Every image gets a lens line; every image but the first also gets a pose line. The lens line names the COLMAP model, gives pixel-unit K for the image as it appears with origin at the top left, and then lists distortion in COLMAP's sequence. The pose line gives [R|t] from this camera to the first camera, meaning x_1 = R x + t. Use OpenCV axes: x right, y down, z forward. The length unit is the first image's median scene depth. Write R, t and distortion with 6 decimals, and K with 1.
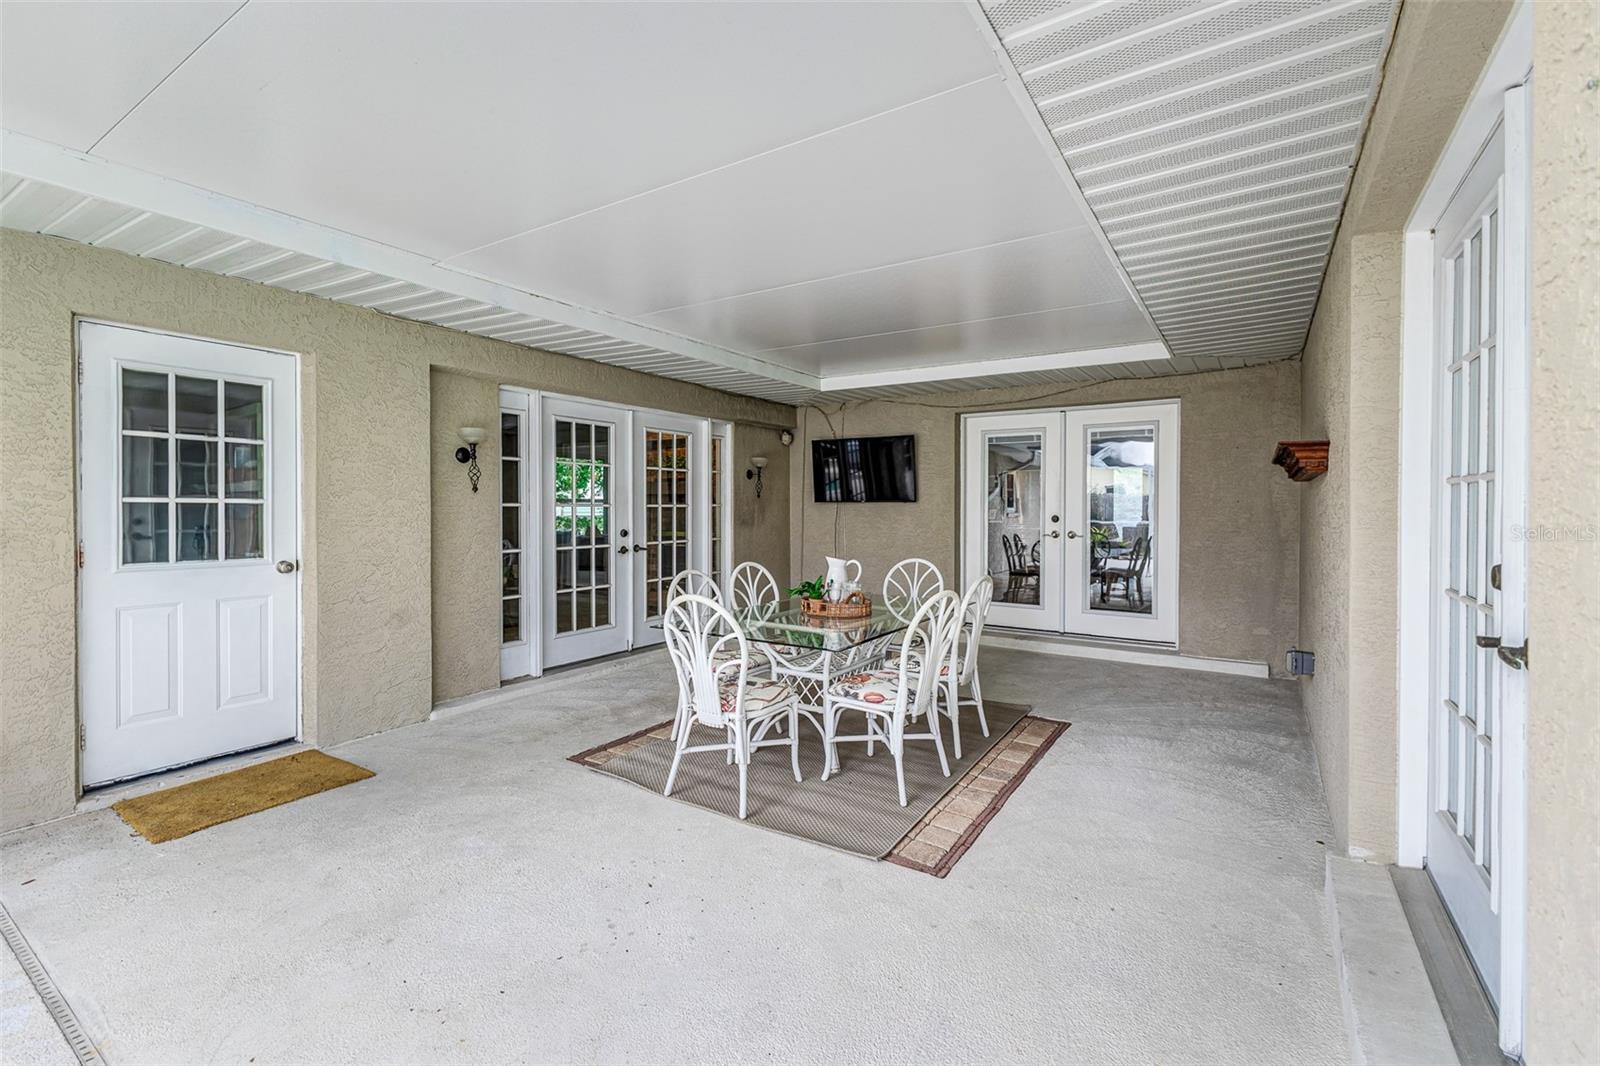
lens RADIAL K [[725.9, 0, 804.4], [0, 725.9, 506.7], [0, 0, 1]] dist [-0.024441, 0.000022]
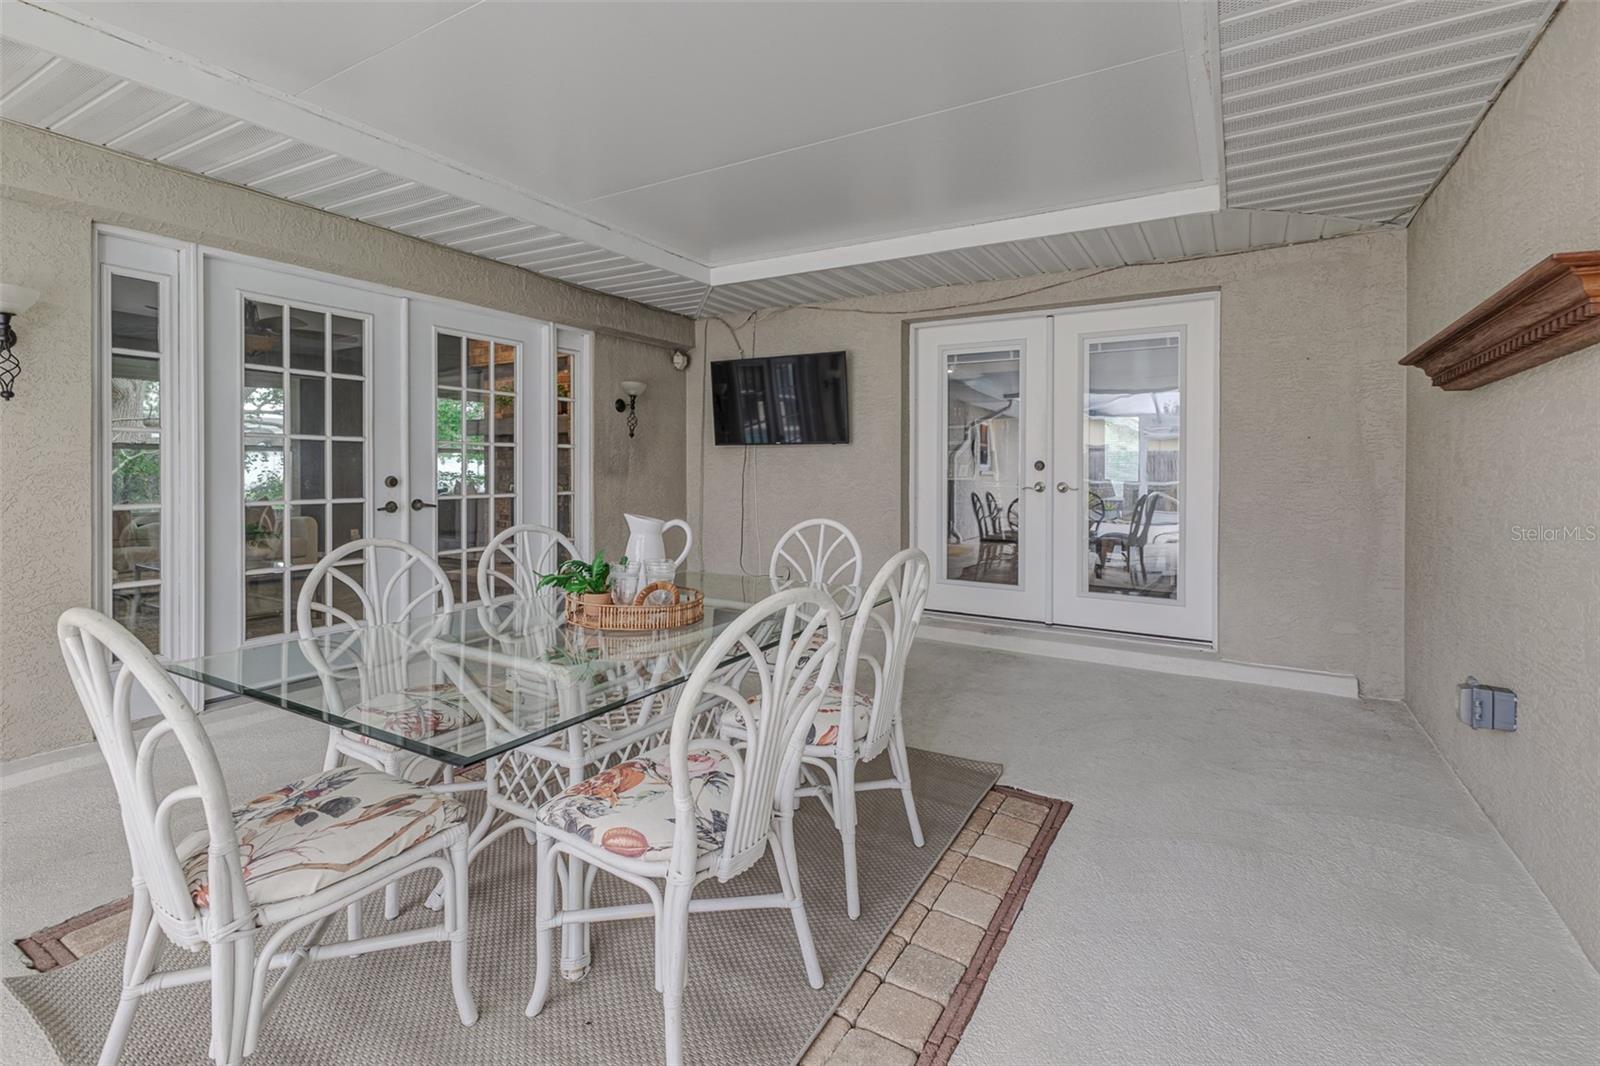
lens RADIAL K [[707.0, 0, 797.9], [0, 707.0, 473.9], [0, 0, 1]] dist [-0.000298, -0.000050]
pose [[0.999936, 0.000720, 0.011275, 0.106137], [-0.000728, 0.999999, 0.000716, 0.026417], [-0.011275, -0.000724, 0.999936, 0.322134]]
